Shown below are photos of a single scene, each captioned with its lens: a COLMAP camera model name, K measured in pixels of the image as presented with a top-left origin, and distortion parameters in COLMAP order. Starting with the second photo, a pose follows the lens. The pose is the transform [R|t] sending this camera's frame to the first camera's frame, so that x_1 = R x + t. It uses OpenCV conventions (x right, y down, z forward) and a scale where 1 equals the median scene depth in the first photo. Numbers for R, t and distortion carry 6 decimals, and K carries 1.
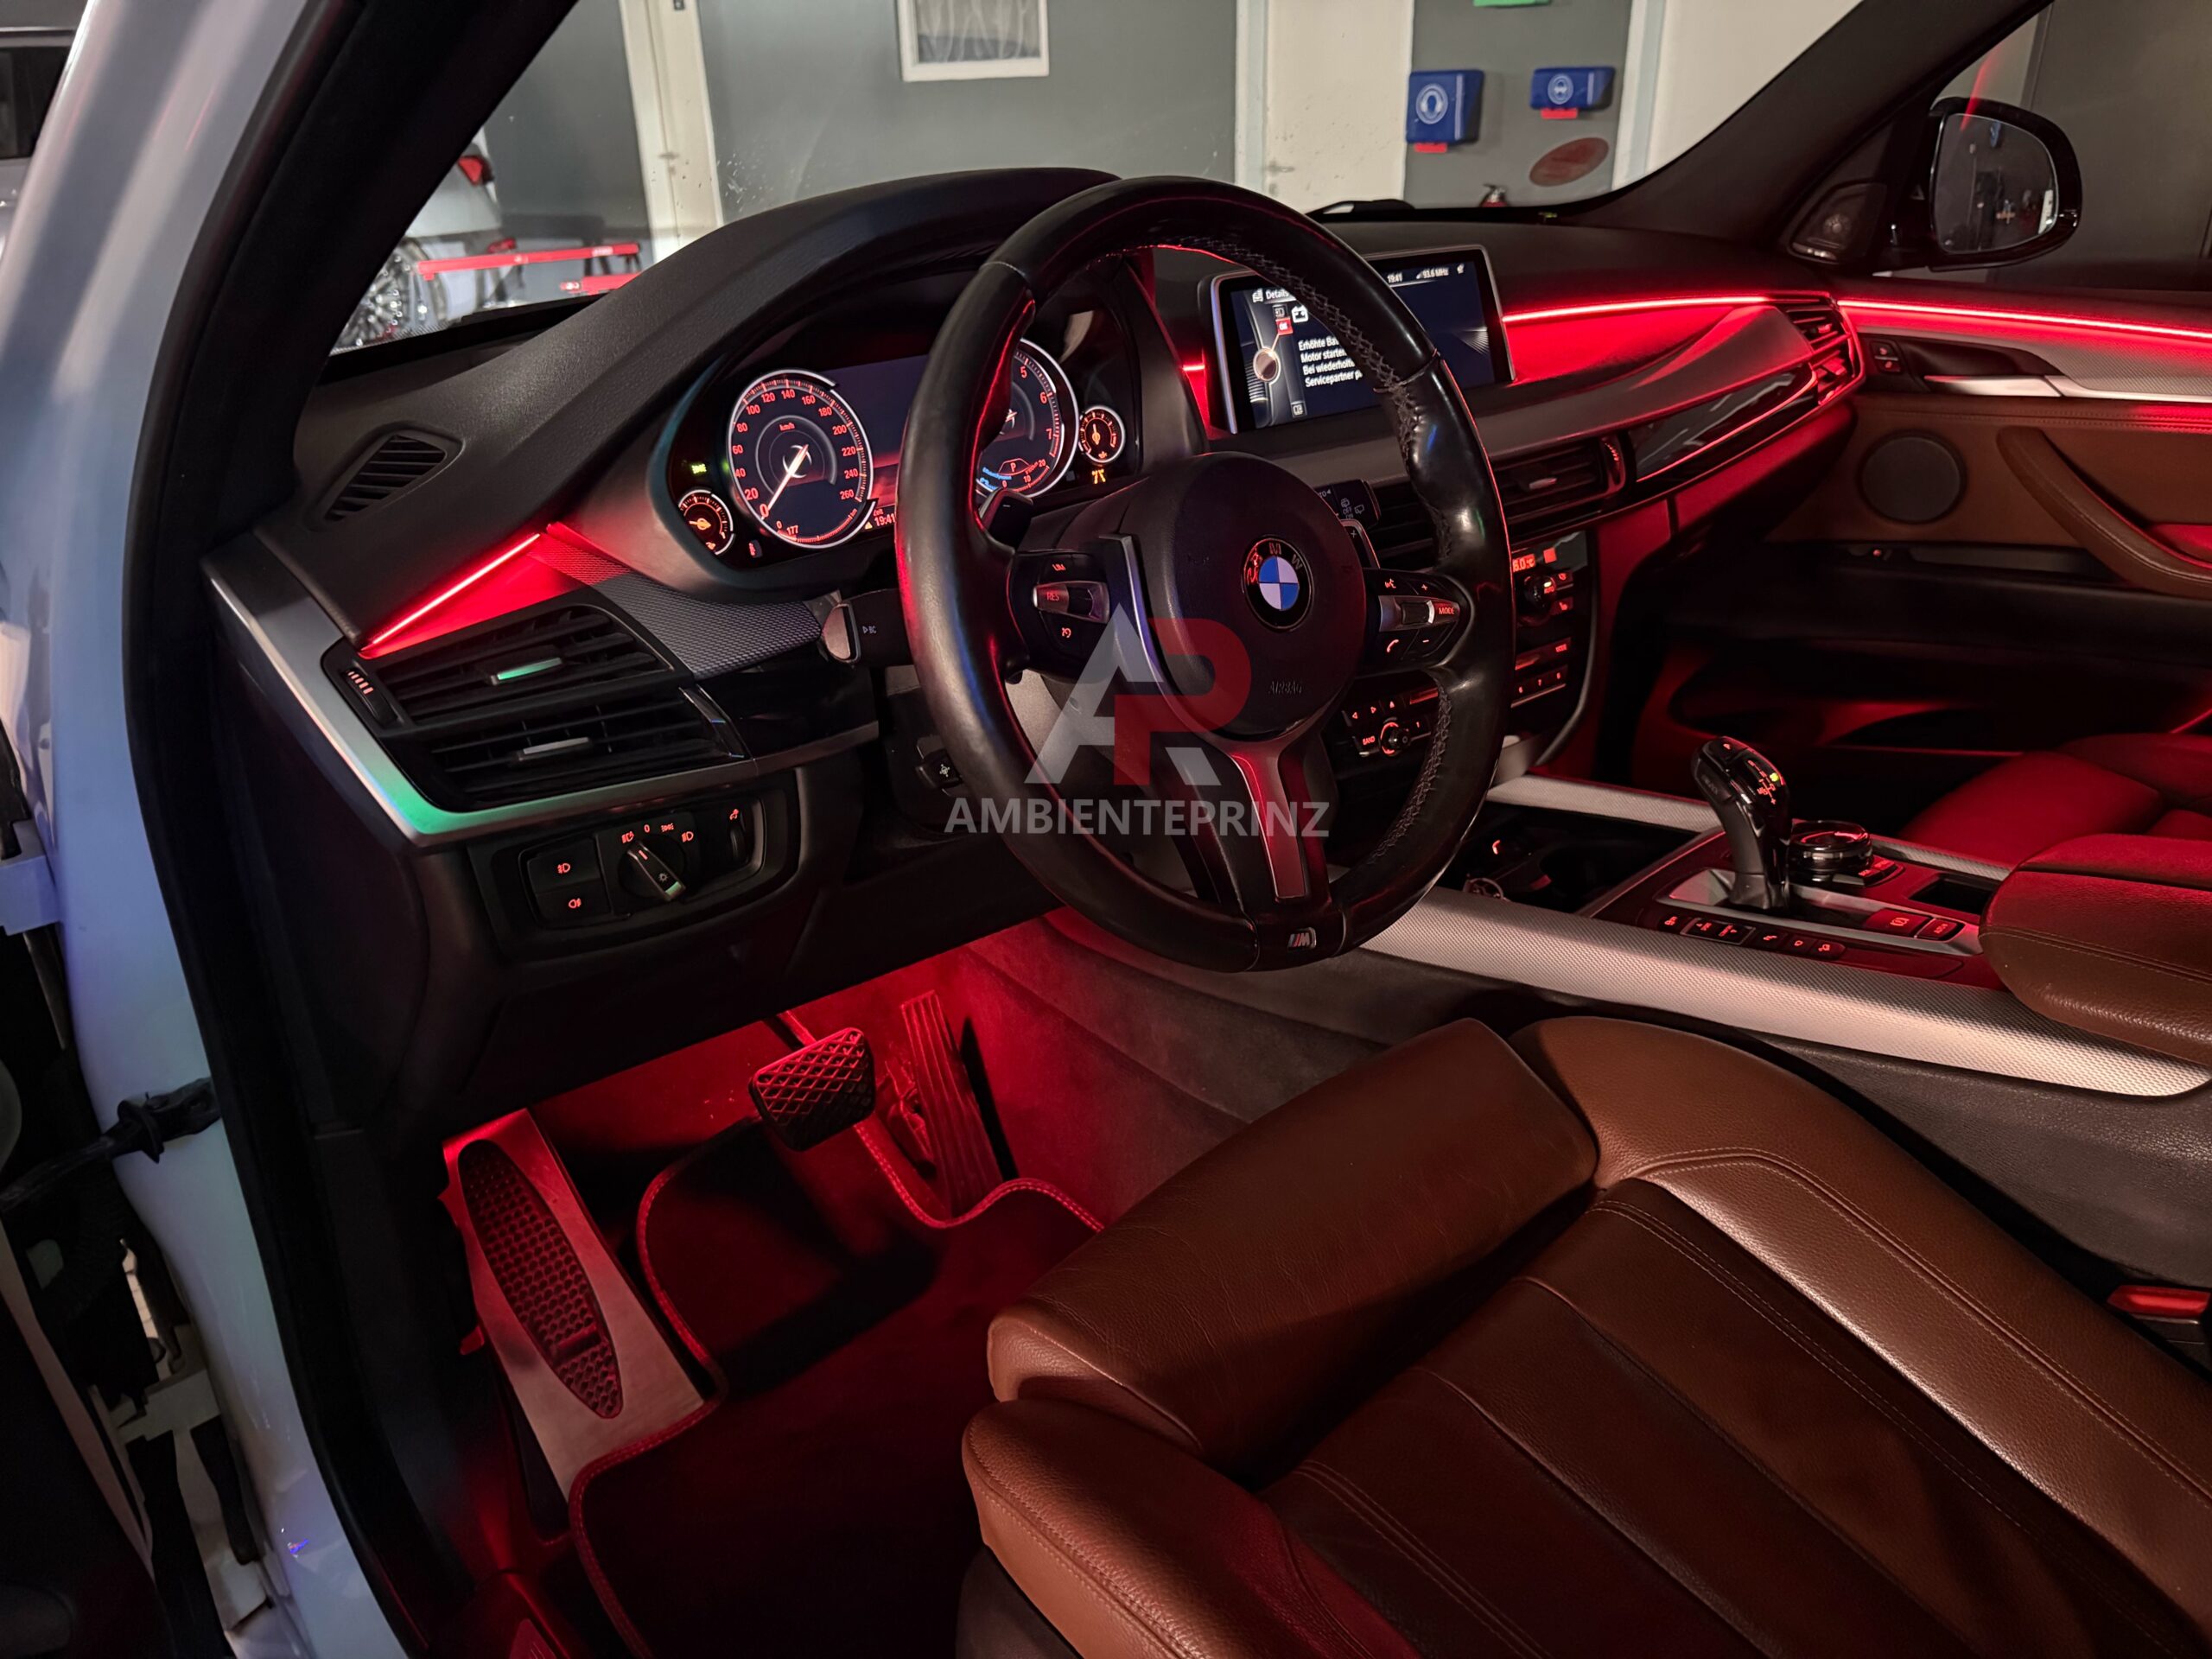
lens RADIAL K [[1564.5, 0, 1104.5], [0, 1564.5, 831.0], [0, 0, 1]] dist [0.072041, -0.098661]
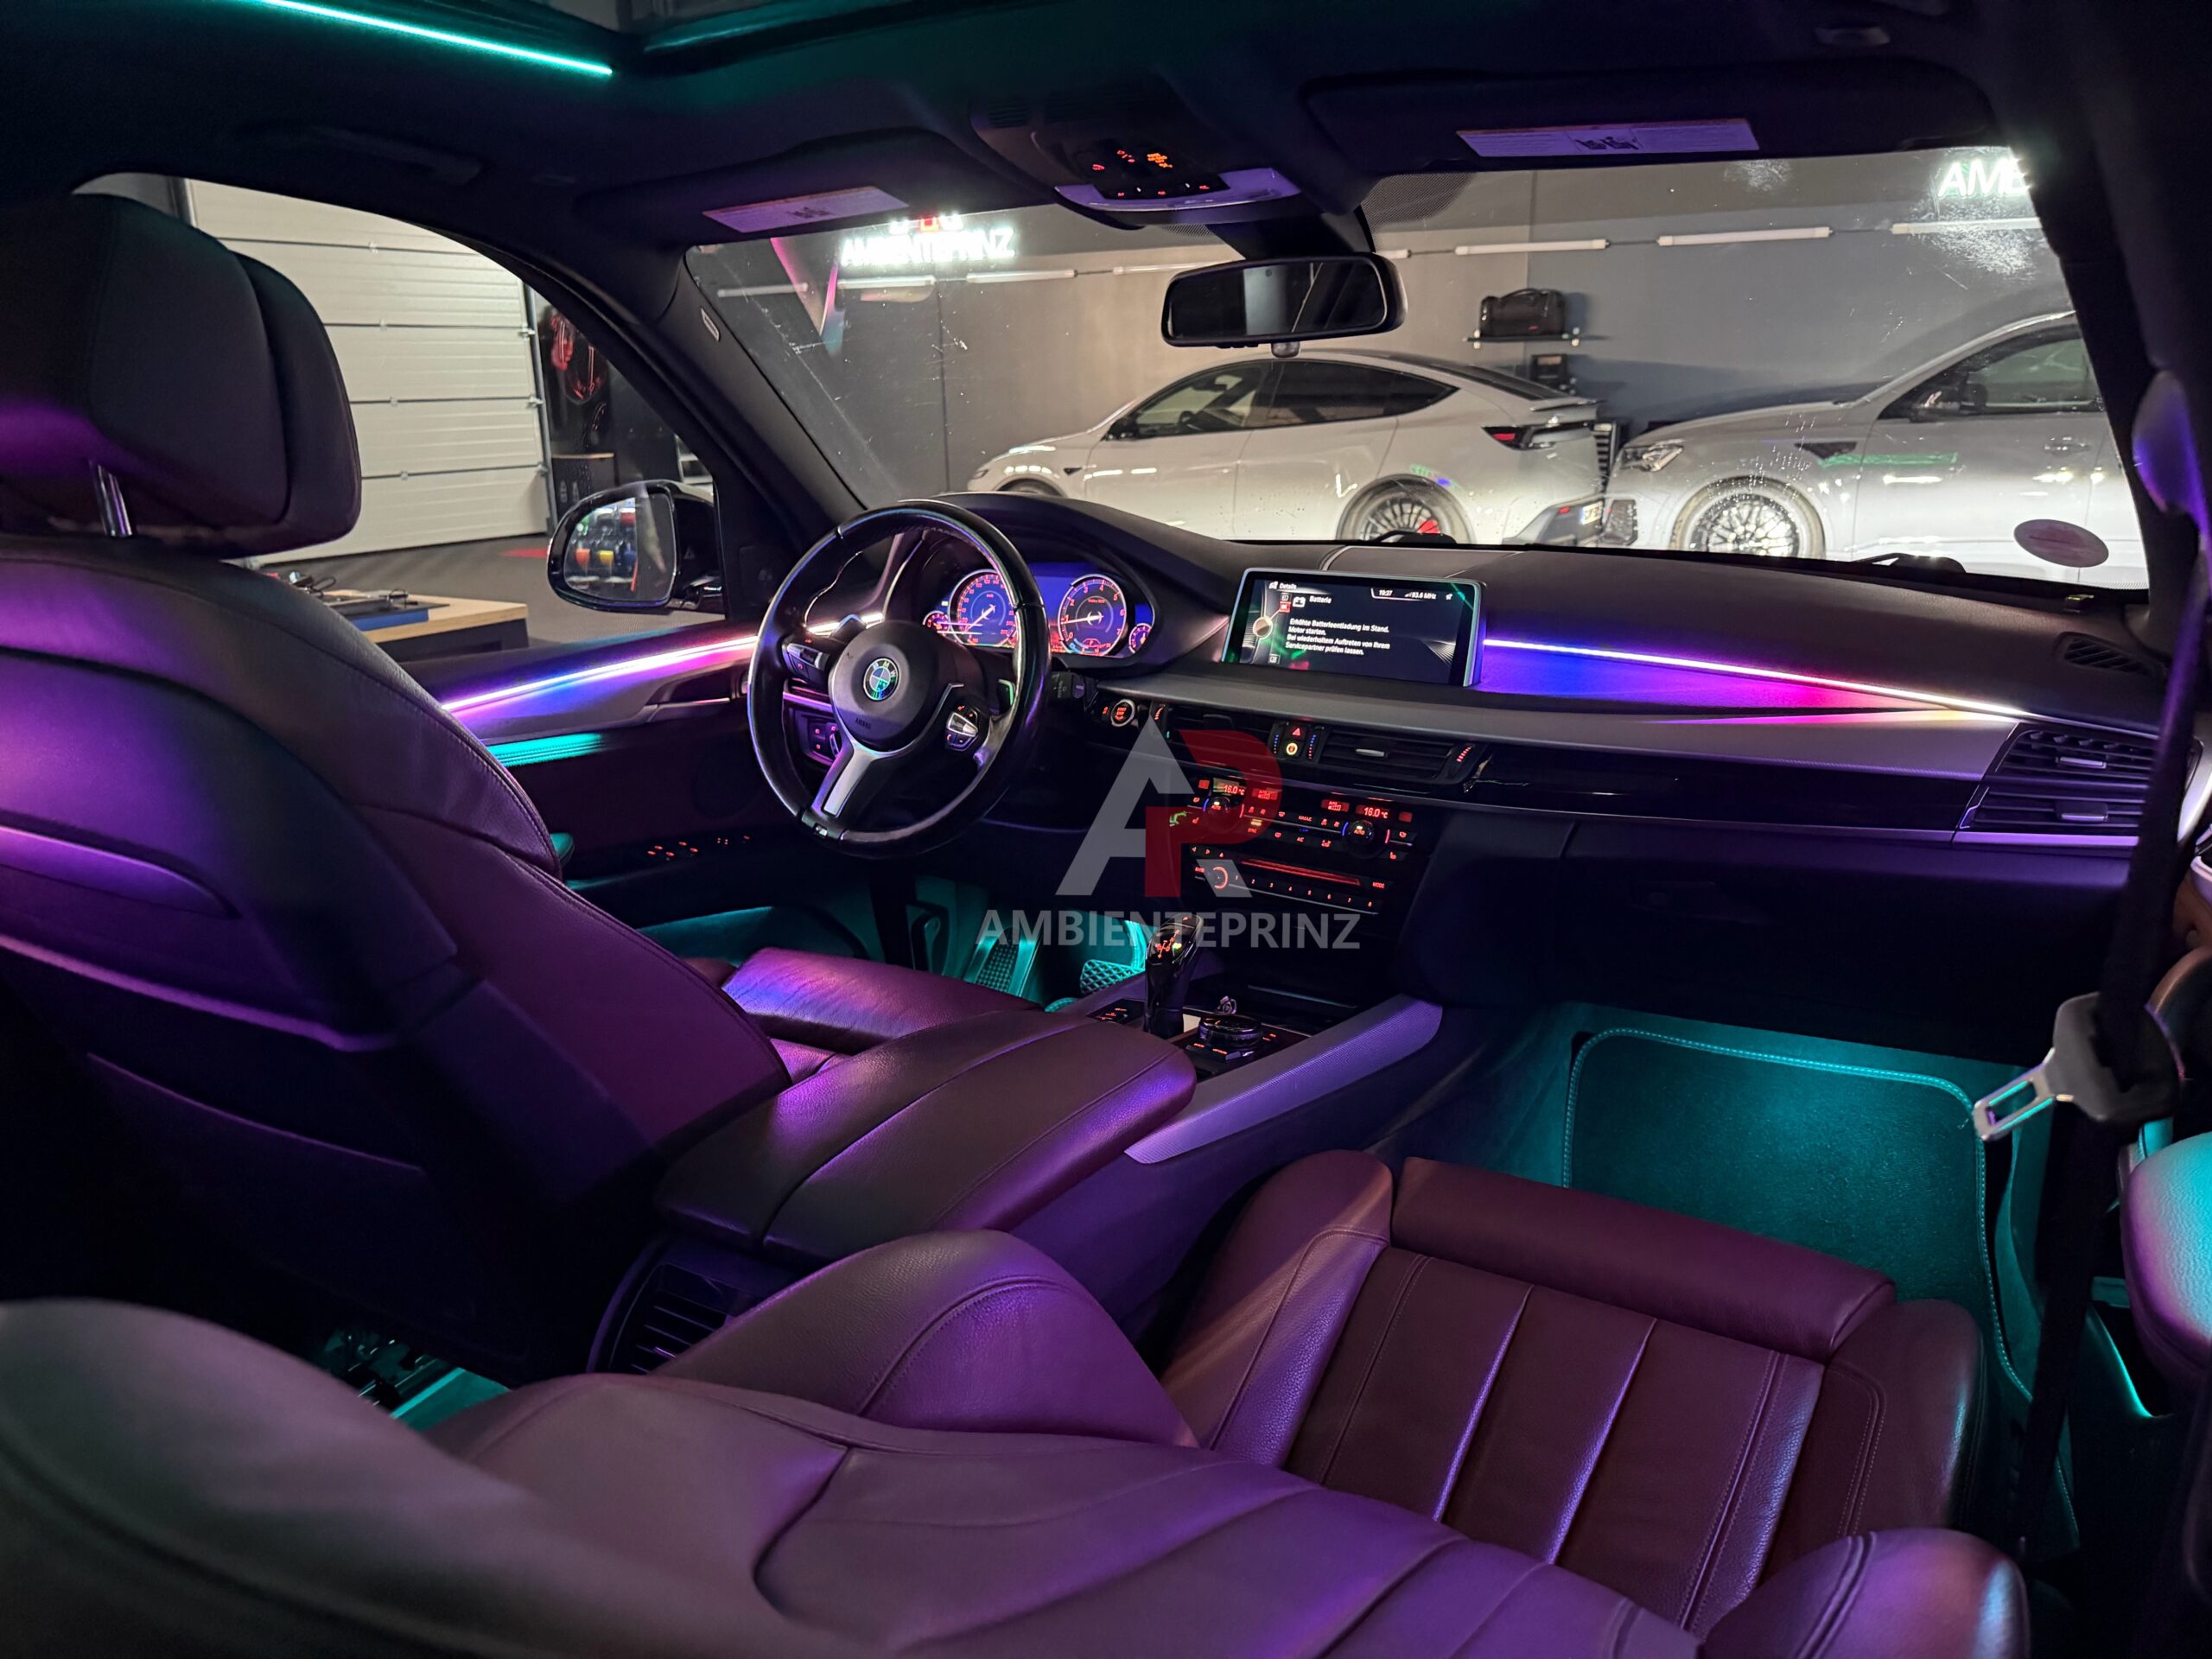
lens RADIAL K [[1567.4, 0, 1112.7], [0, 1567.4, 832.2], [0, 0, 1]] dist [0.072588, -0.109008]
pose [[0.261240, 0.290600, -0.920492, 1.547301], [-0.394896, 0.902330, 0.172793, -0.321025], [0.880801, 0.318358, 0.350482, 0.385598]]
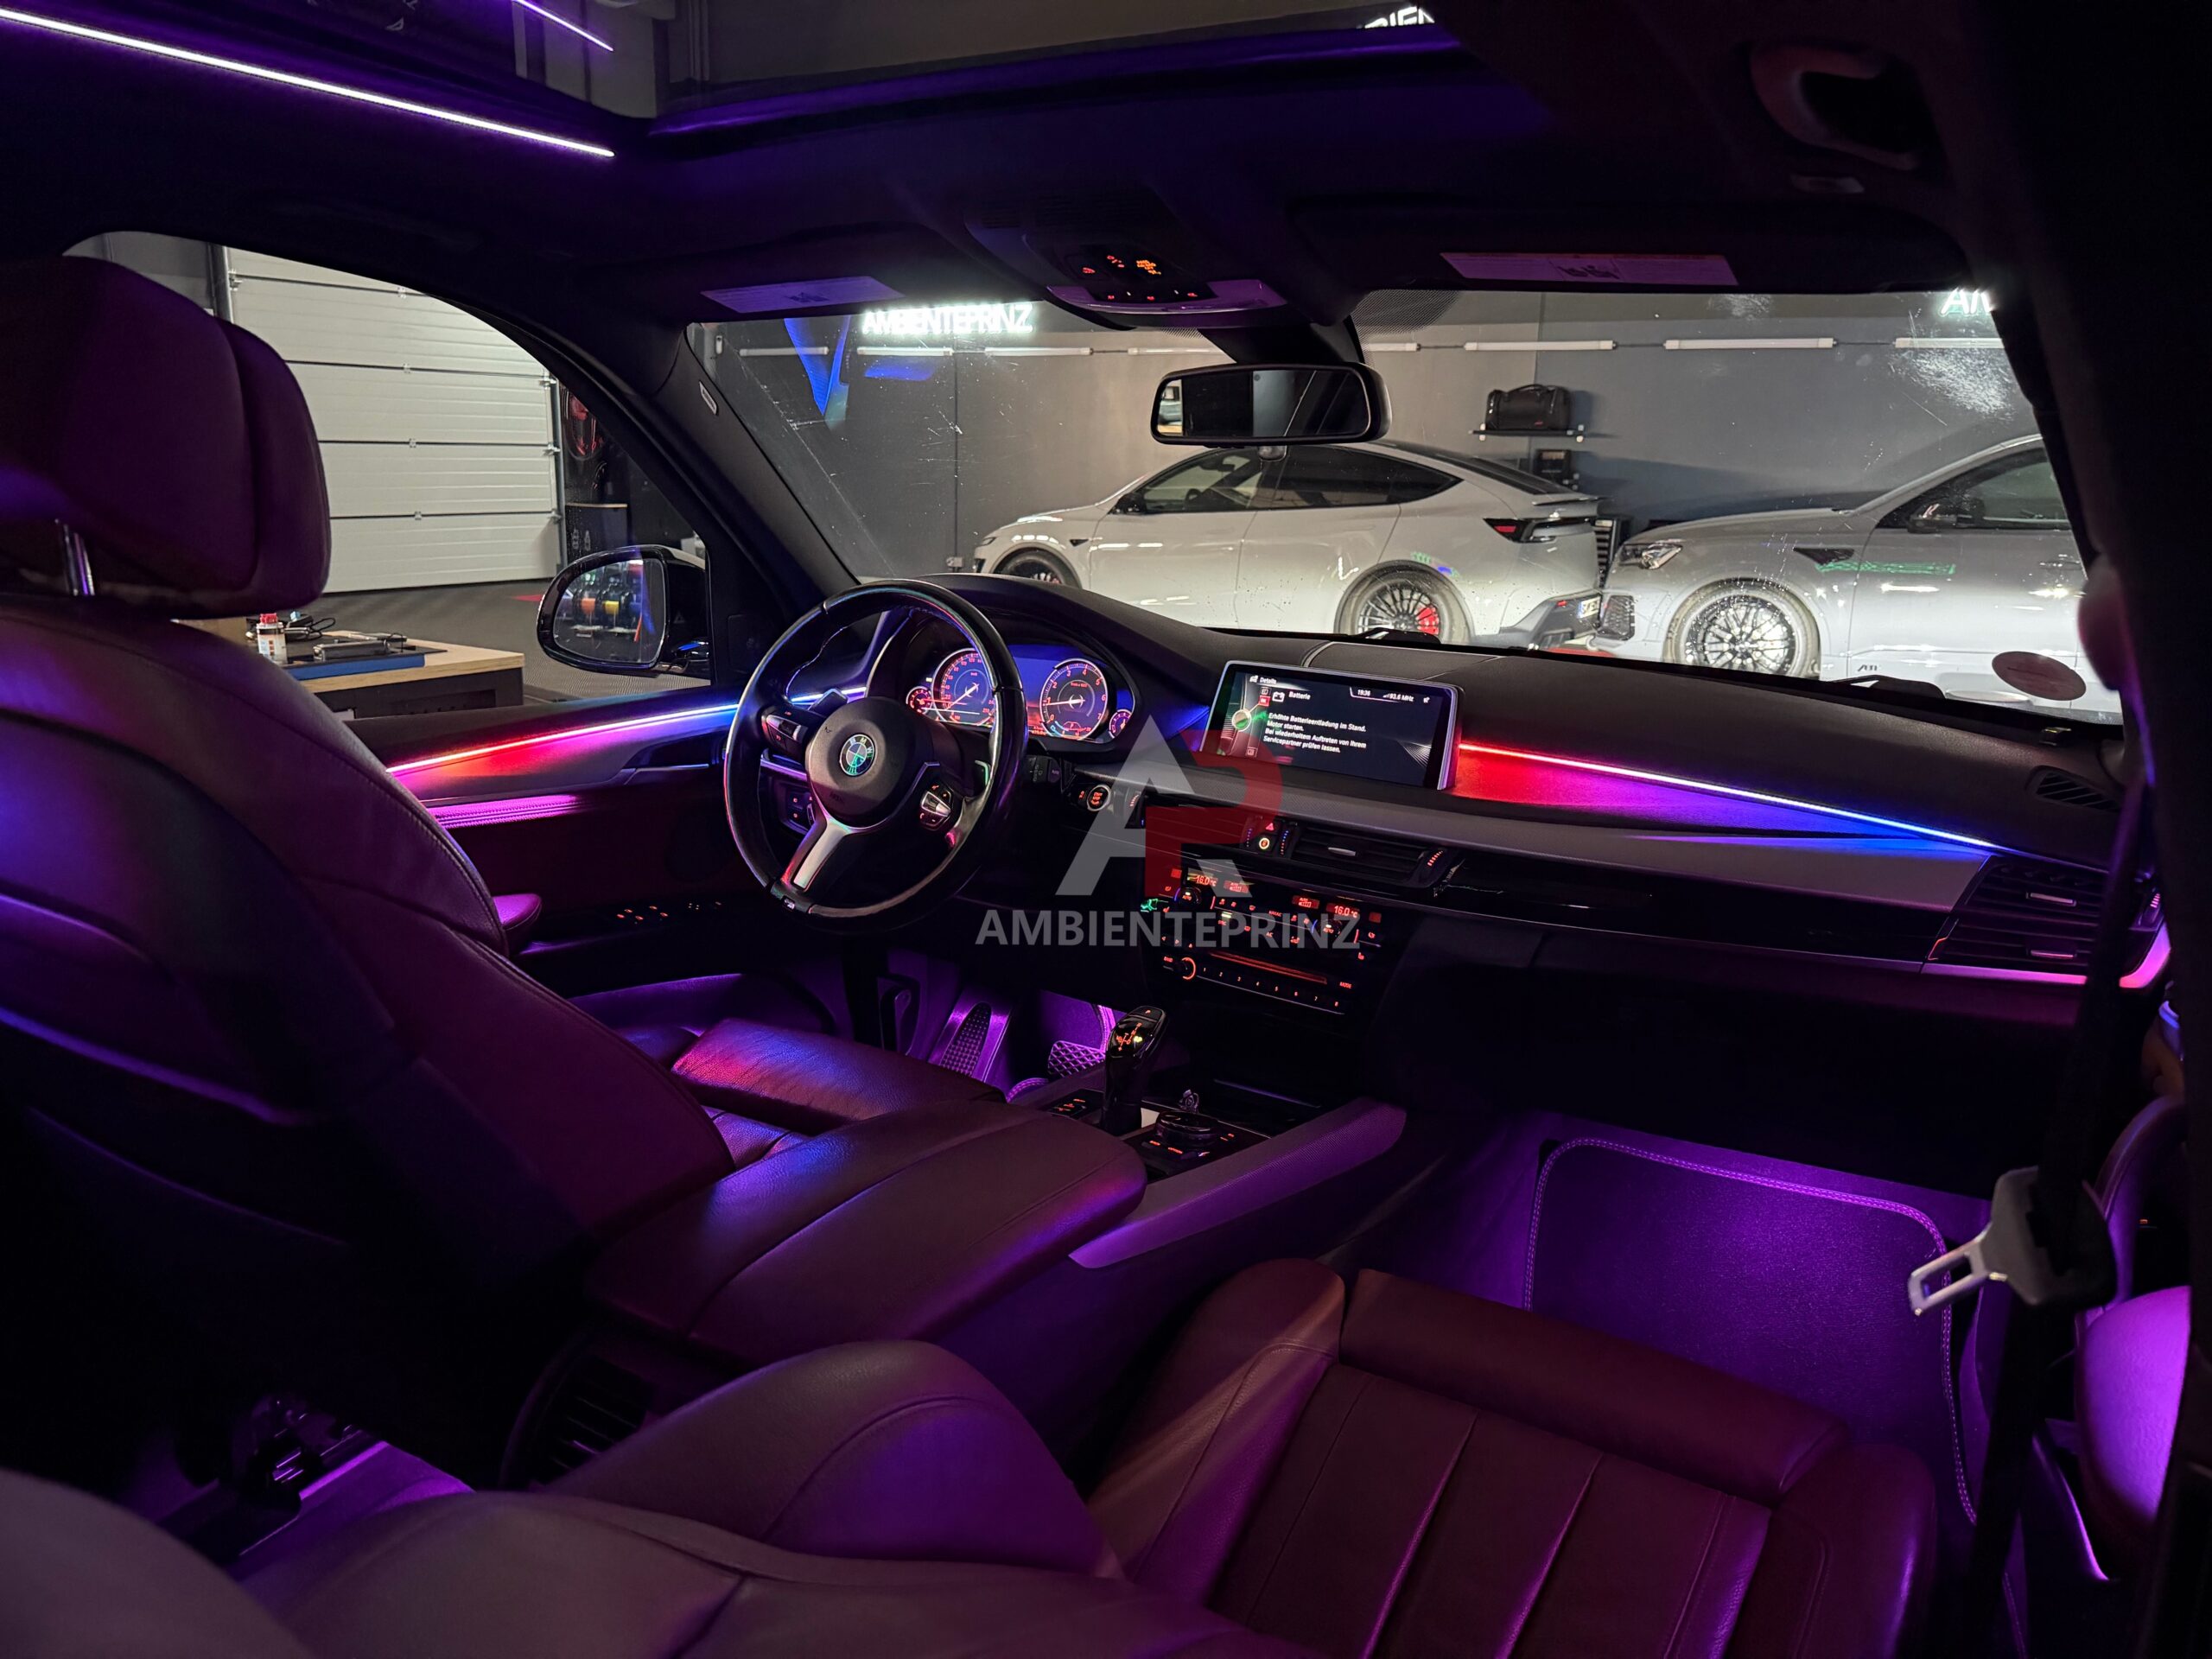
lens RADIAL K [[1563.2, 0, 1107.9], [0, 1563.2, 824.2], [0, 0, 1]] dist [0.084705, -0.122982]
pose [[0.249373, 0.258493, -0.933271, 1.540644], [-0.435688, 0.890622, 0.130263, -0.346341], [0.864864, 0.374131, 0.334719, 0.400224]]
